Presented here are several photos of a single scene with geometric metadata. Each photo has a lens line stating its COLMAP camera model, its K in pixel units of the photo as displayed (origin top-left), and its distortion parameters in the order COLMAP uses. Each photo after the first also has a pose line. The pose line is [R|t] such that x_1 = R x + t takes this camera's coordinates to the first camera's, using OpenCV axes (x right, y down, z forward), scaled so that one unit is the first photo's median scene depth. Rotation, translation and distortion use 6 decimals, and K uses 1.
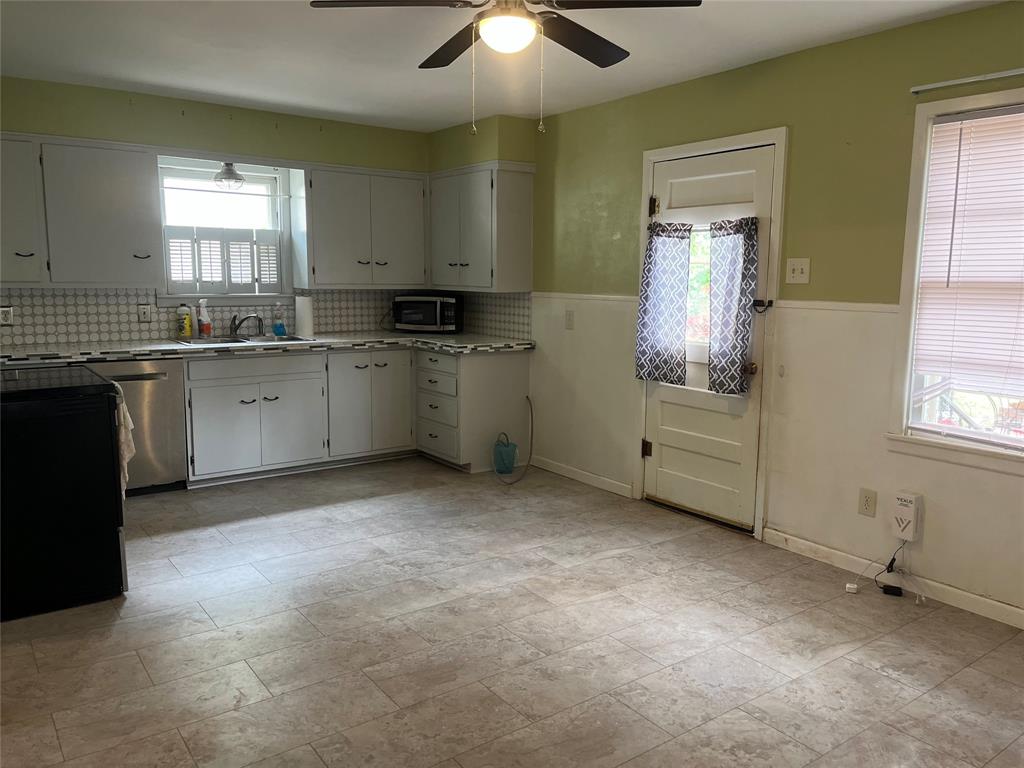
lens RADIAL K [[774.7, 0, 512.0], [0, 774.7, 384.0], [0, 0, 1]] dist [0.056342, -0.071826]
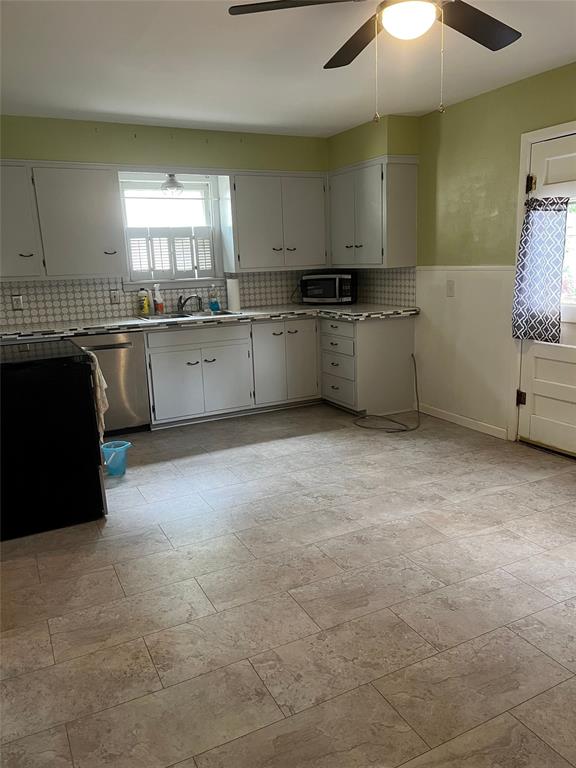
lens RADIAL K [[581.1, 0, 288.0], [0, 581.1, 384.0], [0, 0, 1]] dist [0.056342, -0.071826]
pose [[0.985262, -0.011408, -0.170669, -0.023031], [0.023963, 0.997139, 0.071689, -0.009992], [0.169363, -0.074722, 0.982717, 0.092619]]
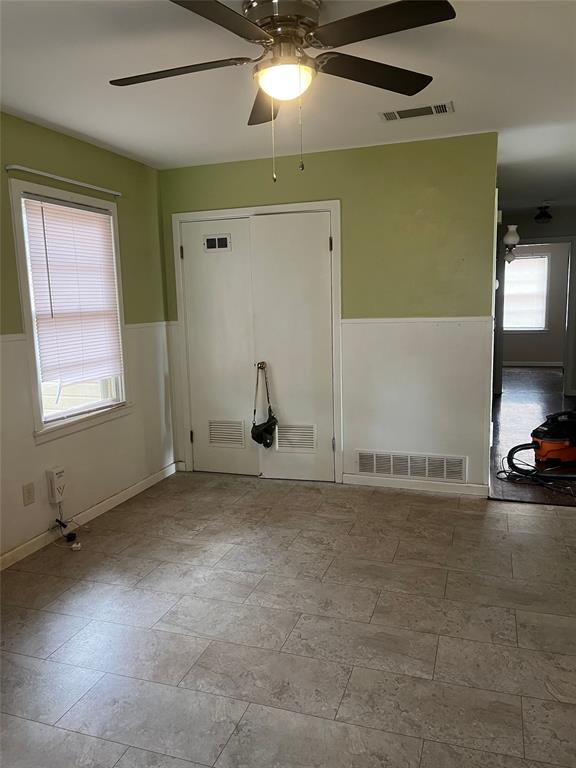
lens RADIAL K [[581.1, 0, 288.0], [0, 581.1, 384.0], [0, 0, 1]] dist [0.056342, -0.071826]
pose [[-0.574526, -0.111555, 0.810849, -0.443456], [0.137887, 0.963318, 0.230231, -0.148973], [-0.806788, 0.244079, -0.538069, 0.968732]]
